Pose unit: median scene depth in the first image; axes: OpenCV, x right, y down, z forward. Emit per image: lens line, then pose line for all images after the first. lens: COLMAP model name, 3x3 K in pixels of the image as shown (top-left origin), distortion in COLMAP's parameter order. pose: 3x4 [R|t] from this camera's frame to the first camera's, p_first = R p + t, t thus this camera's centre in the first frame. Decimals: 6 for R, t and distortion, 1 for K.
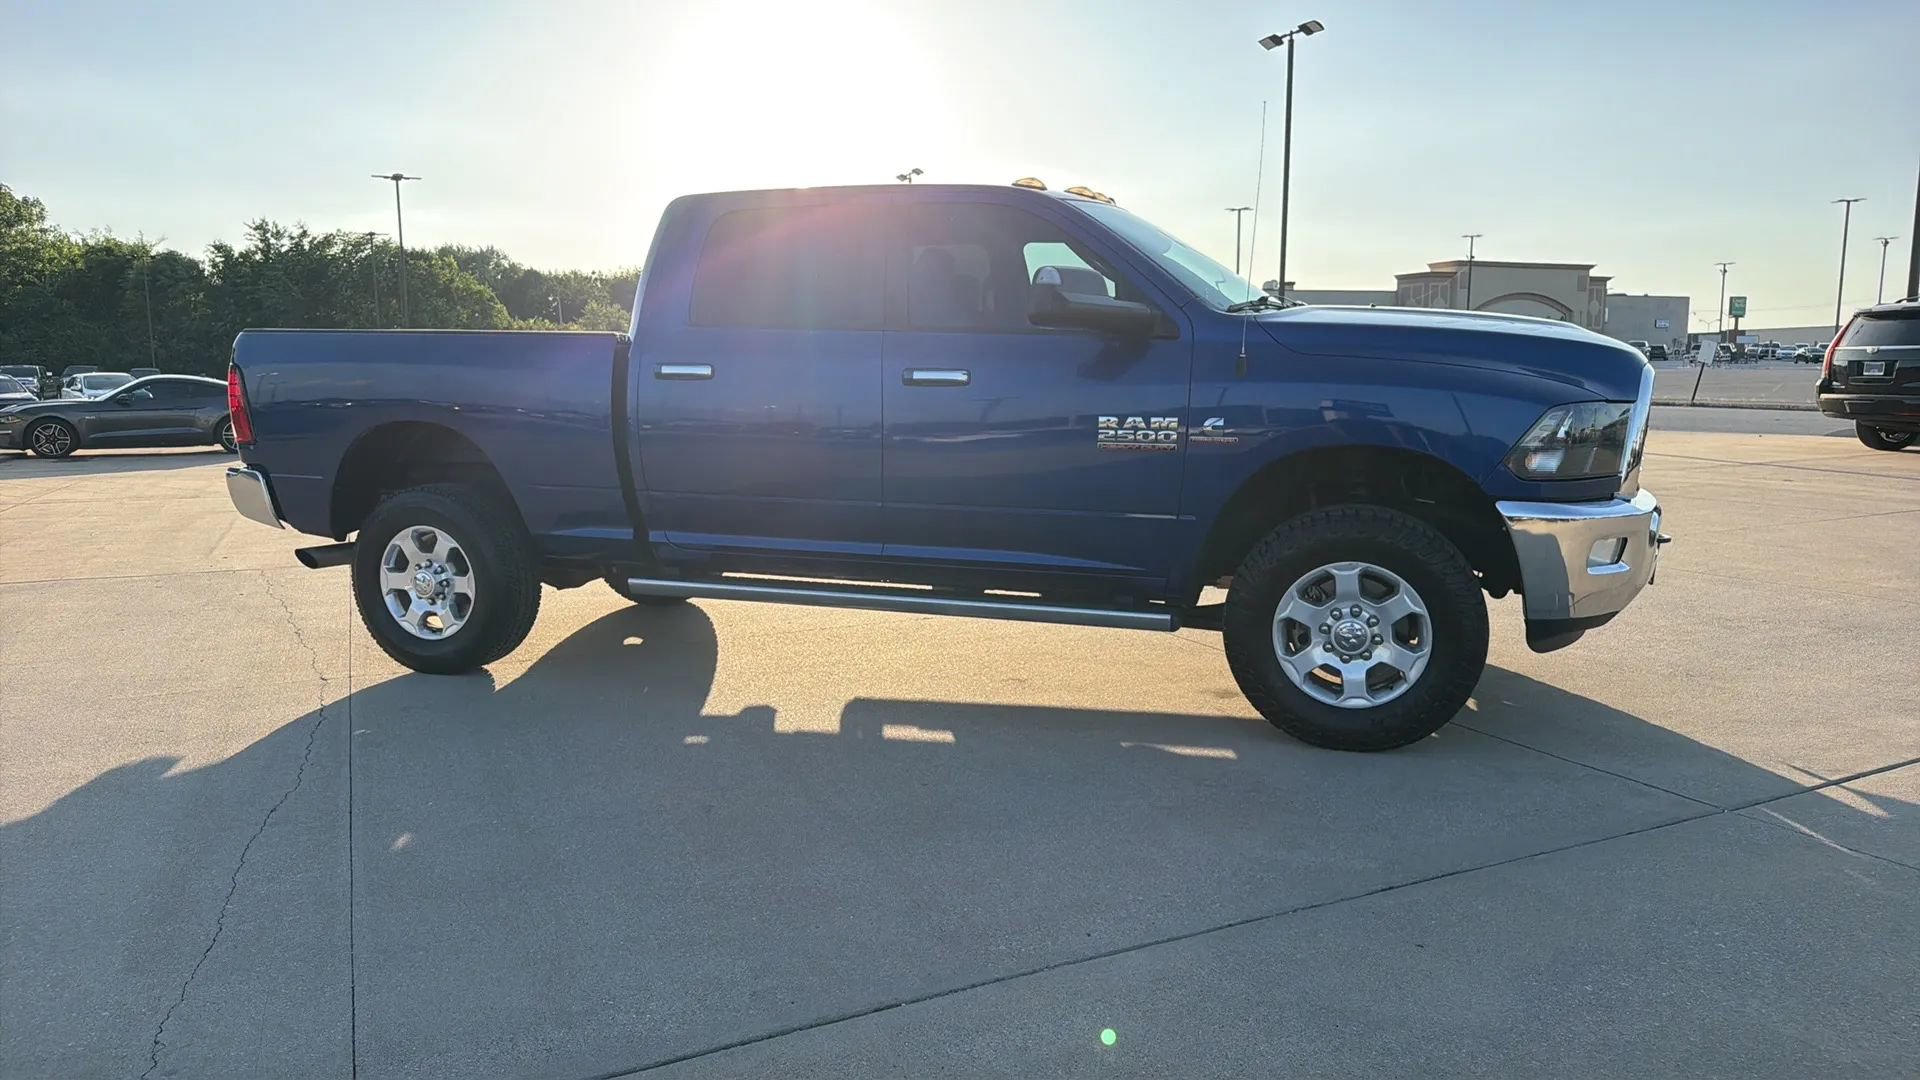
lens RADIAL K [[1297.8, 0, 944.8], [0, 1297.8, 551.2], [0, 0, 1]] dist [0.044506, -0.052528]
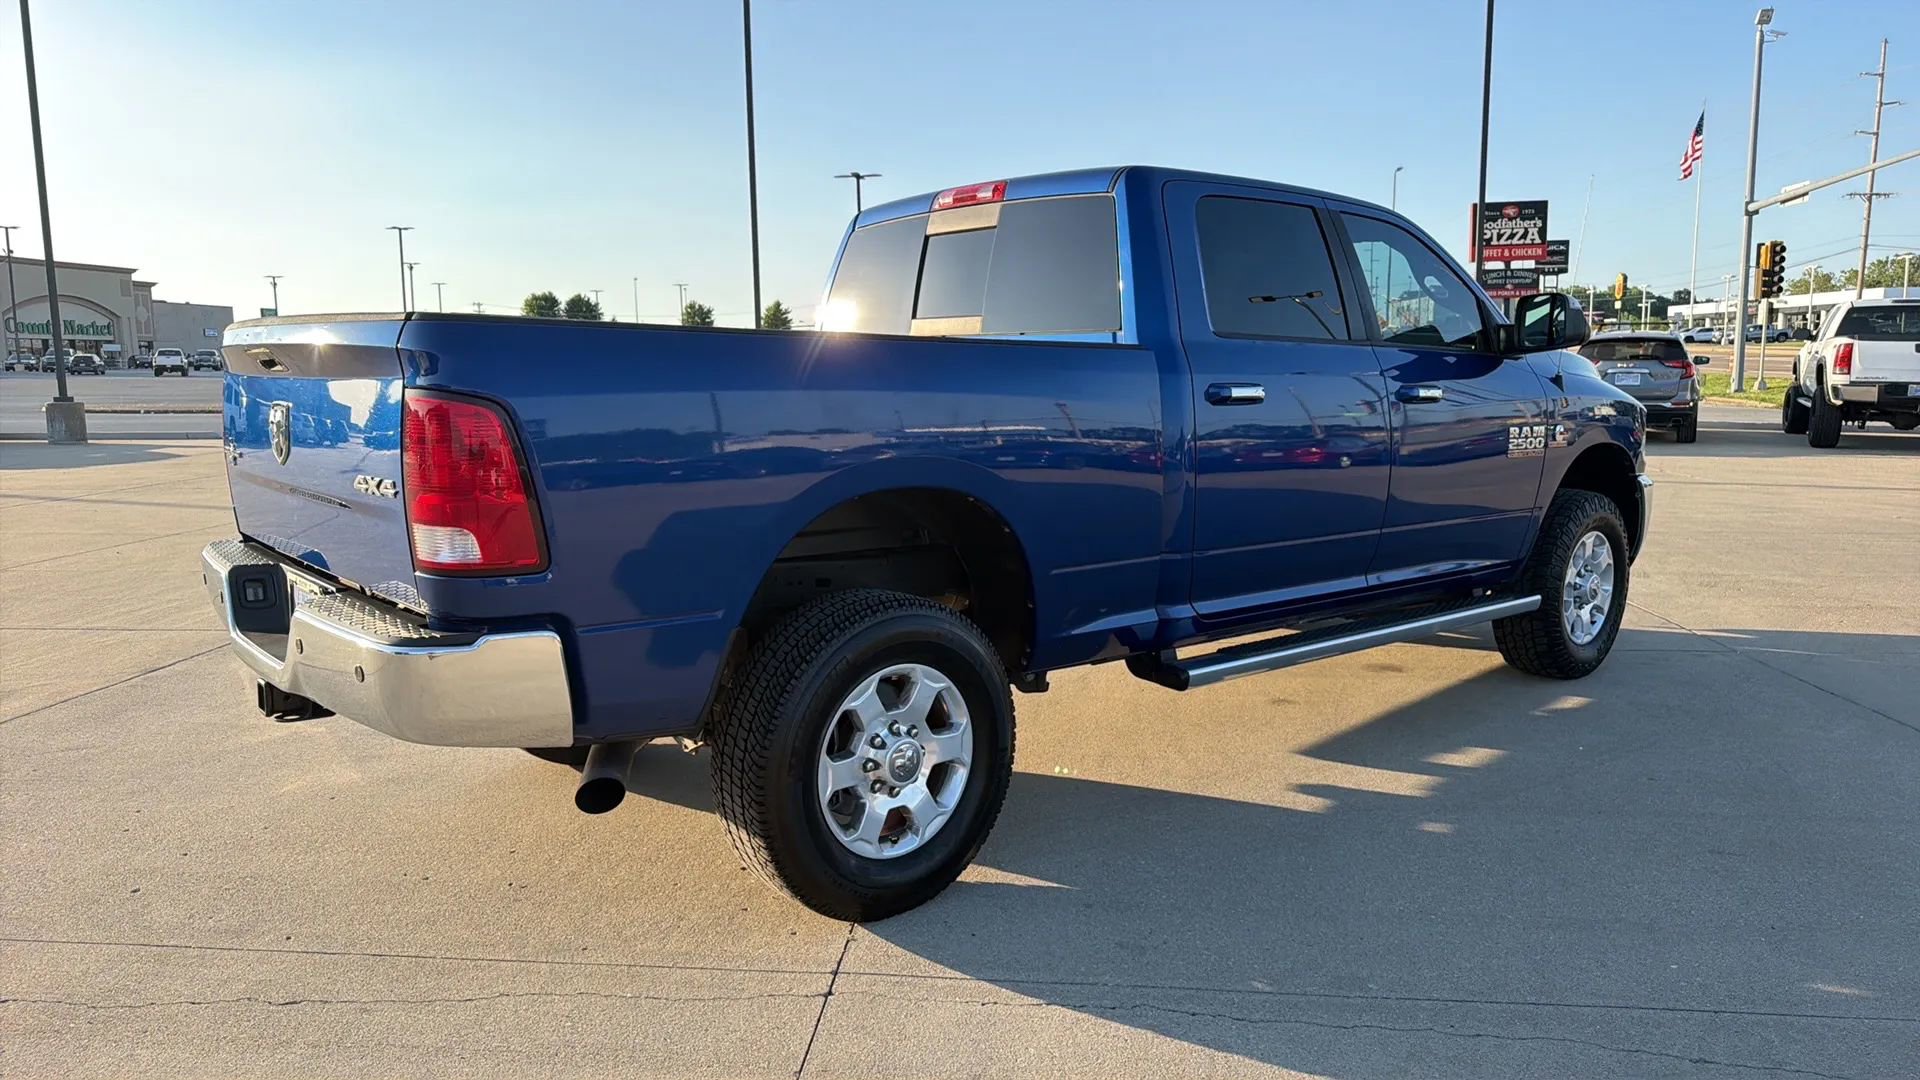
lens RADIAL K [[1297.8, 0, 941.8], [0, 1297.8, 537.0], [0, 0, 1]] dist [0.044506, -0.052528]
pose [[0.506387, -0.106867, 0.855659, -0.969814], [0.121883, 0.991199, 0.051664, -0.114081], [-0.853649, 0.078128, 0.514955, 0.753799]]
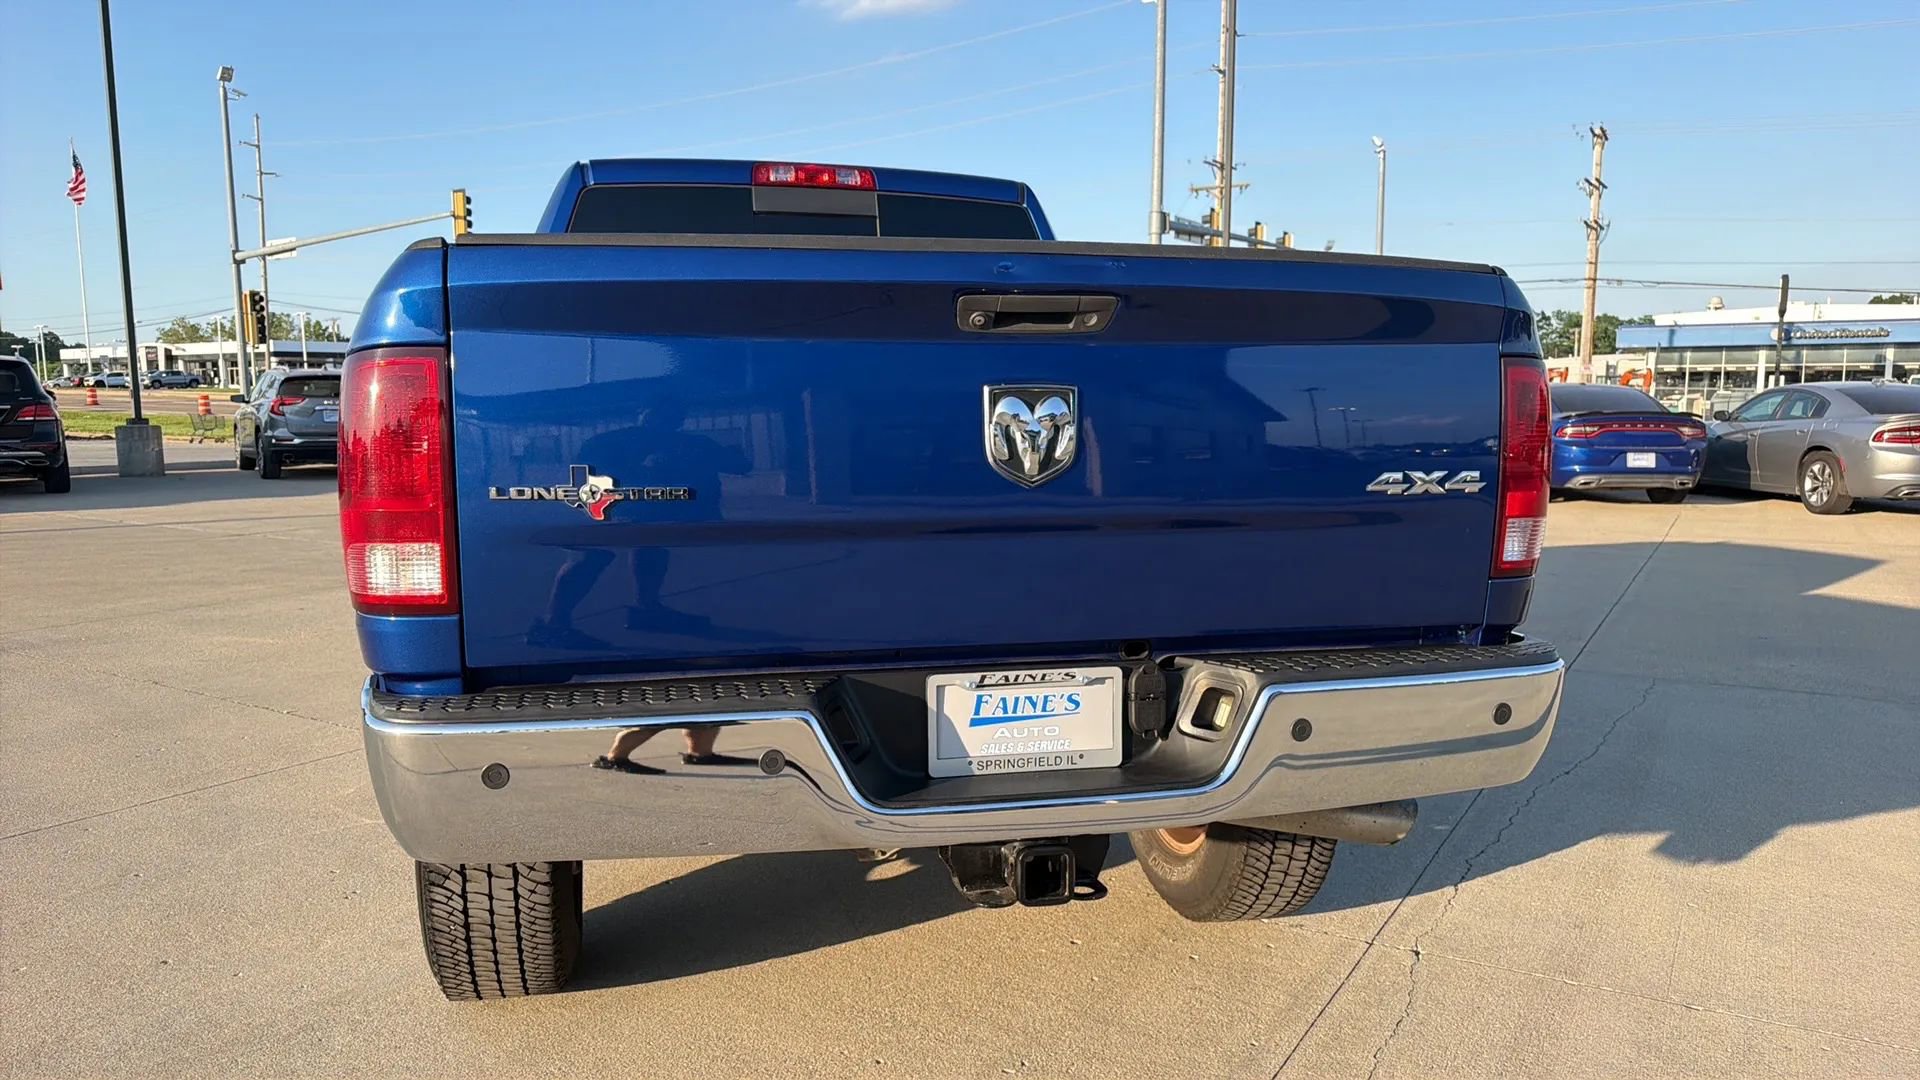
lens RADIAL K [[1297.8, 0, 930.0], [0, 1297.8, 543.3], [0, 0, 1]] dist [0.044506, -0.052528]
pose [[-0.546420, -0.078341, 0.833839, -0.891612], [0.127022, 0.976346, 0.174967, -0.208508], [-0.827823, 0.201521, -0.523544, 1.570318]]
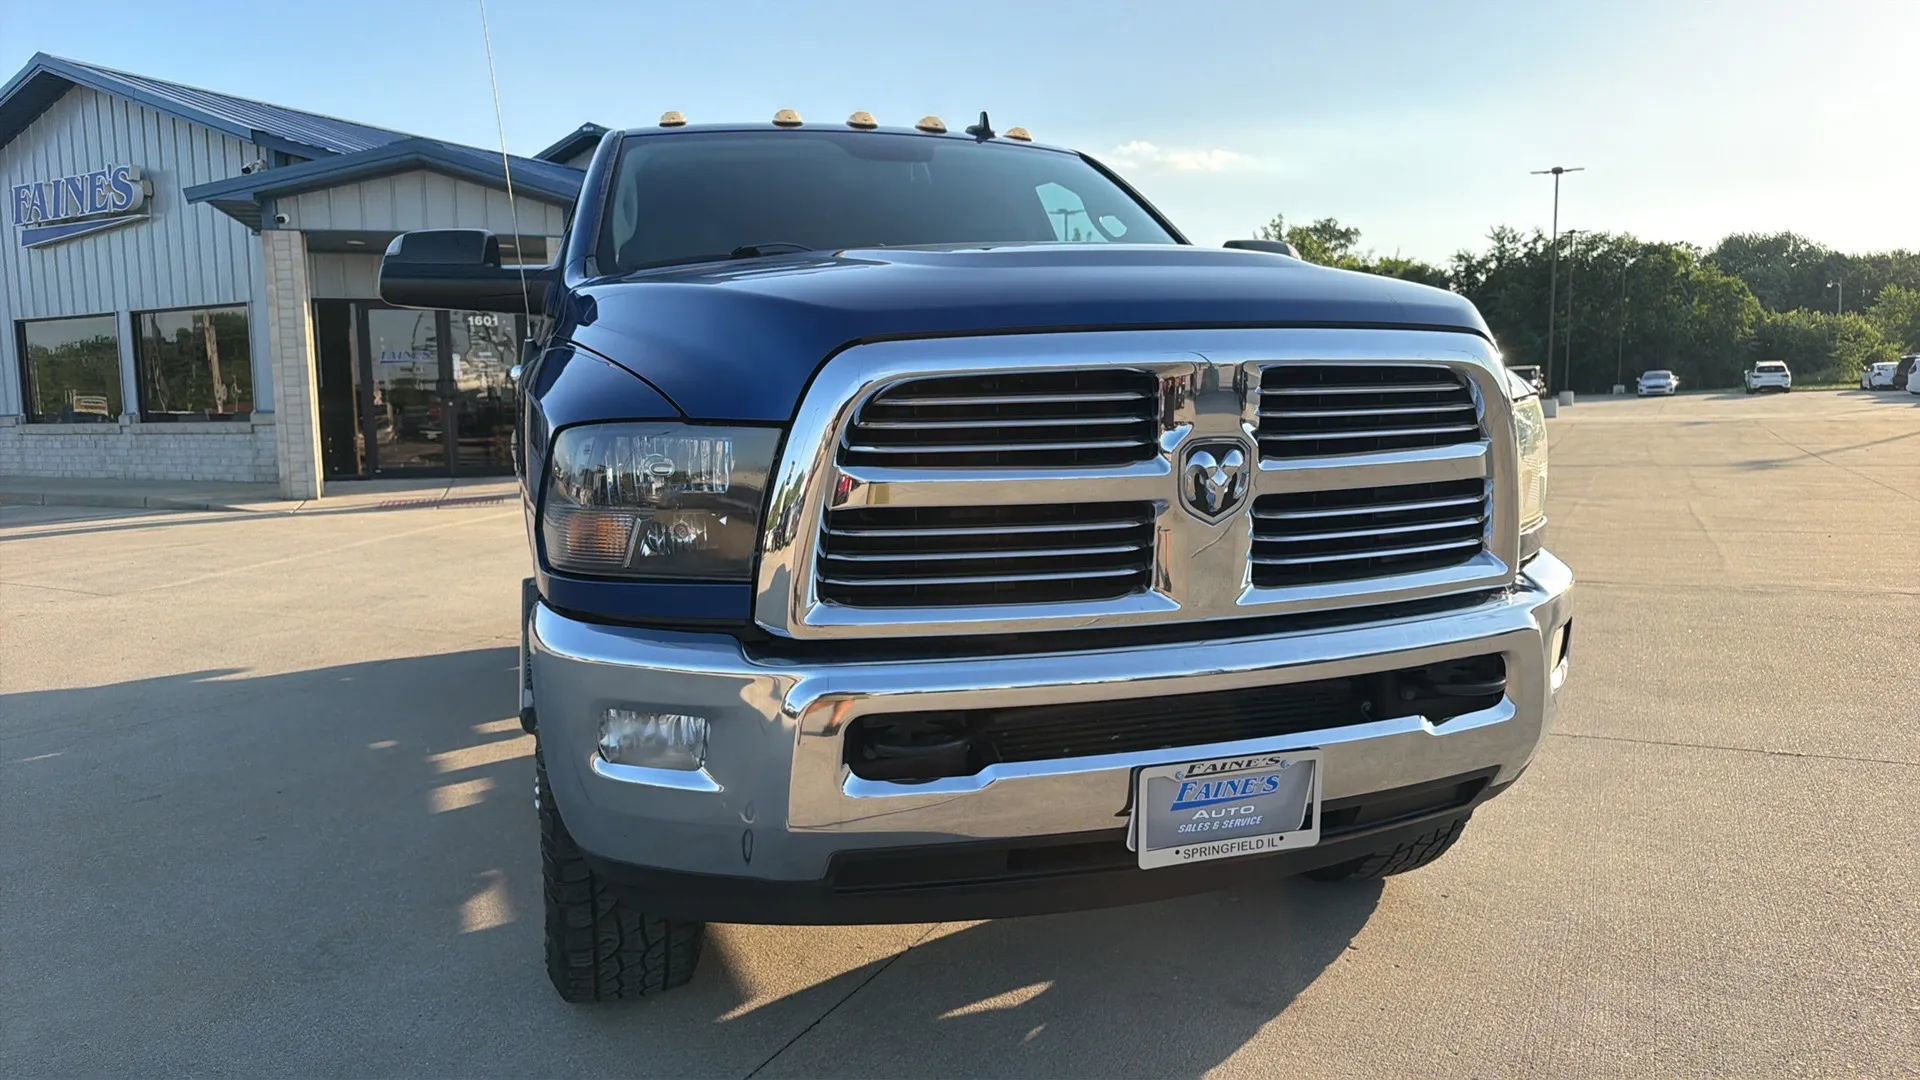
lens RADIAL K [[1297.8, 0, 948.9], [0, 1297.8, 546.5], [0, 0, 1]] dist [0.044506, -0.052528]
pose [[0.606819, 0.095733, -0.789053, 0.774590], [-0.100321, 0.994006, 0.043448, -0.085044], [0.788483, 0.052794, 0.612786, 0.660532]]
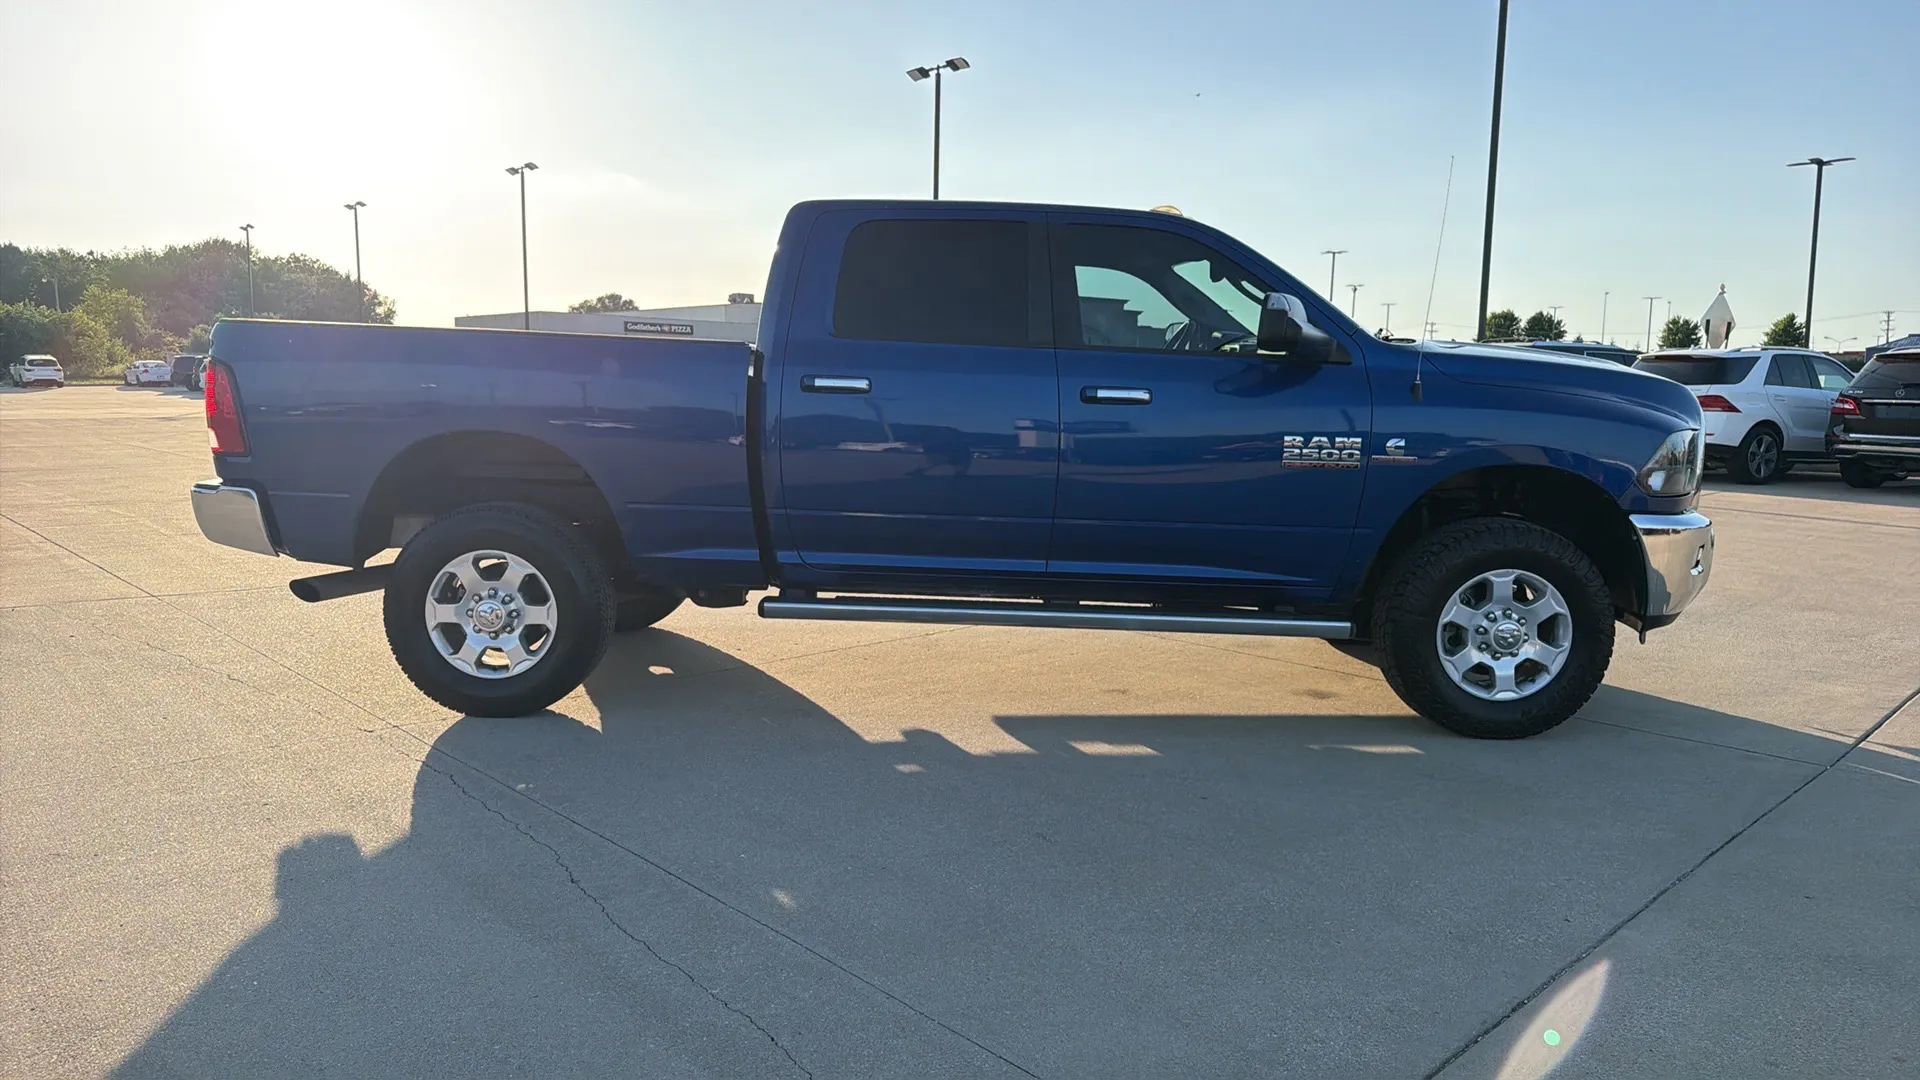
lens RADIAL K [[1297.8, 0, 925.0], [0, 1297.8, 534.8], [0, 0, 1]] dist [0.044506, -0.052528]
pose [[0.950327, -0.012922, 0.310984, -0.435173], [0.019276, 0.999663, -0.017366, -0.009665], [-0.310655, 0.022498, 0.950257, 0.078197]]
